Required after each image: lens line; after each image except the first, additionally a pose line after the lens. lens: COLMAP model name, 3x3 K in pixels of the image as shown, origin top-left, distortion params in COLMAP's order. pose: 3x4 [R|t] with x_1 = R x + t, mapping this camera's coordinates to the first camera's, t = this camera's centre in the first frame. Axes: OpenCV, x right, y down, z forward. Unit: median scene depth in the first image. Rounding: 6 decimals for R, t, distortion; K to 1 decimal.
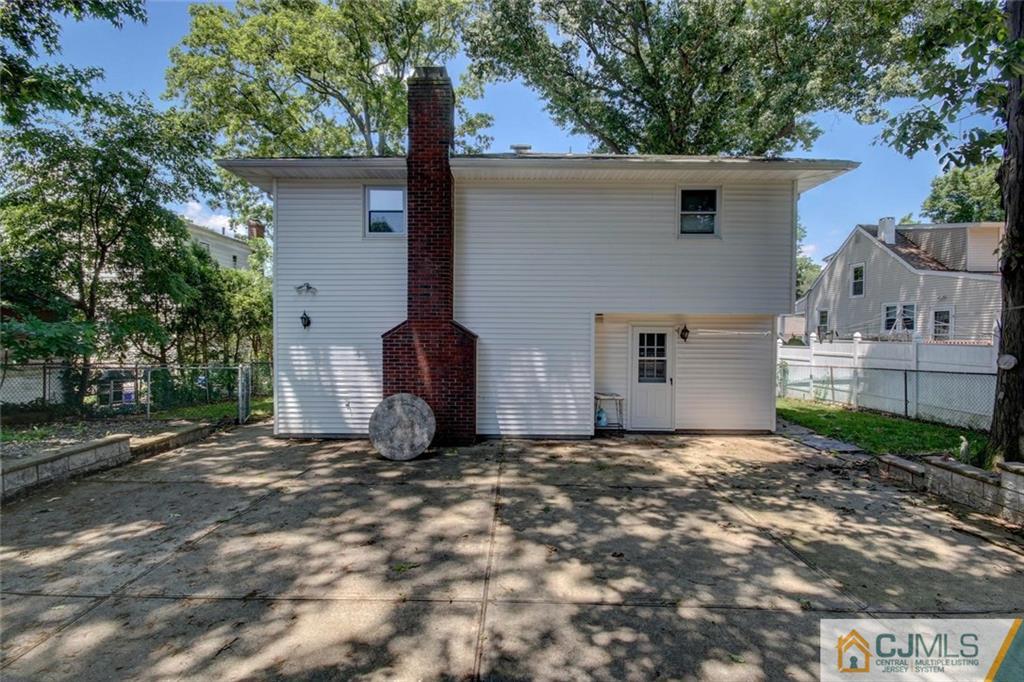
lens RADIAL K [[473.9, 0, 488.6], [0, 473.9, 336.6], [0, 0, 1]] dist [0.000548, -0.000200]
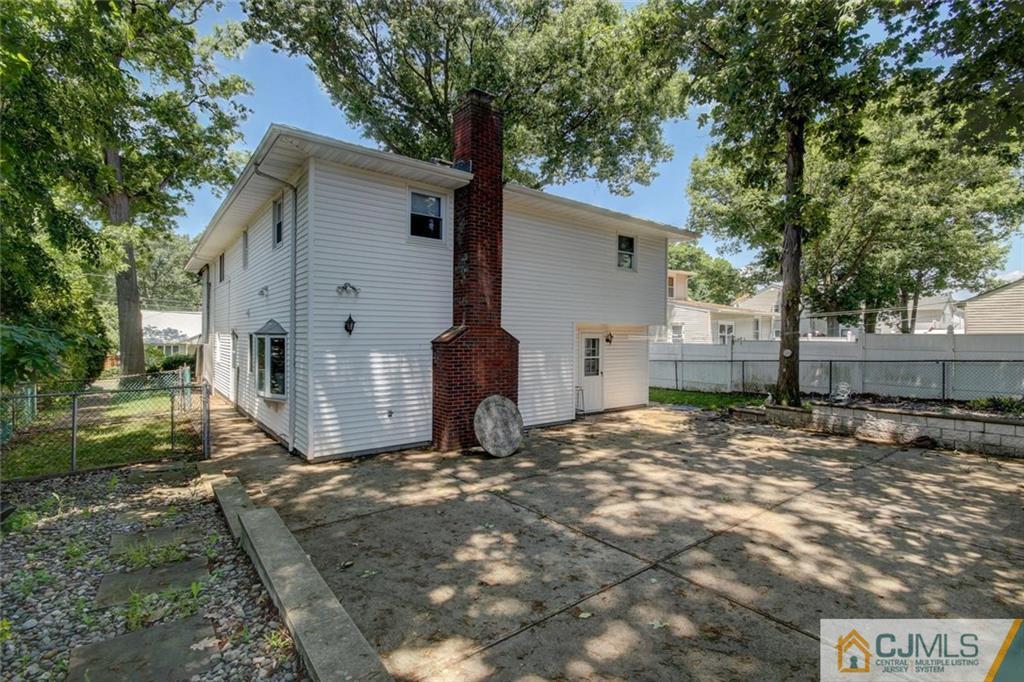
lens RADIAL K [[468.0, 0, 507.9], [0, 468.0, 338.4], [0, 0, 1]] dist [-0.002372, -0.000228]
pose [[0.779776, -0.004041, 0.626046, -0.992604], [0.017636, 0.999724, -0.015514, 0.014412], [-0.625810, 0.023139, 0.779632, 0.187475]]
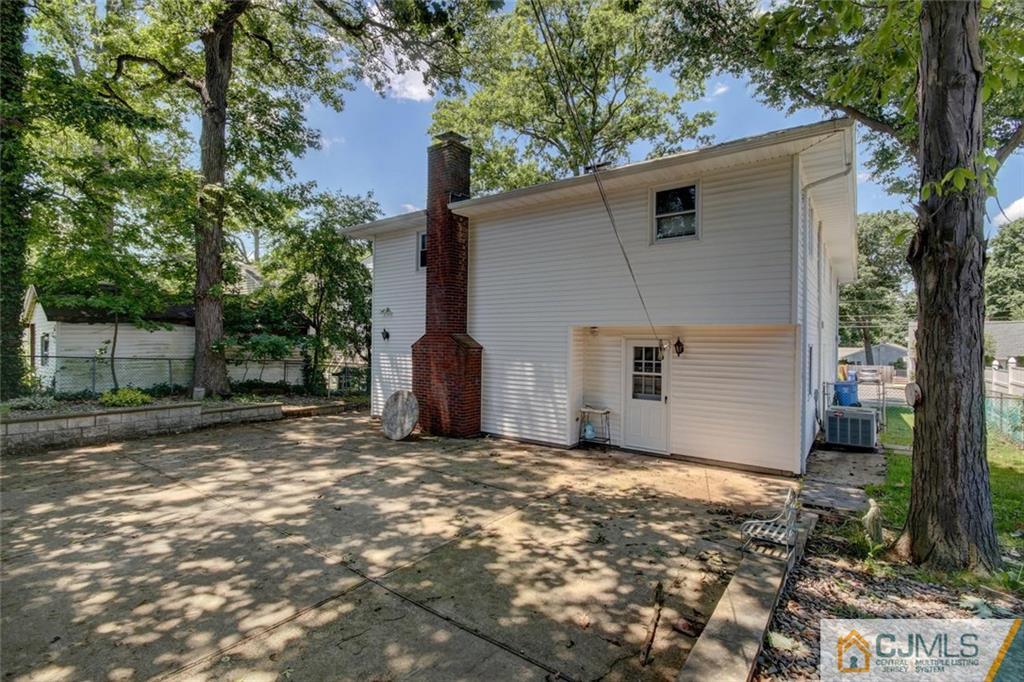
lens RADIAL K [[468.0, 0, 507.9], [0, 468.0, 338.4], [0, 0, 1]] dist [-0.002372, -0.000228]
pose [[0.814334, 0.001466, -0.580394, 0.989179], [-0.013880, 0.999760, -0.016949, -0.006444], [0.580230, 0.021858, 0.814159, 0.132620]]
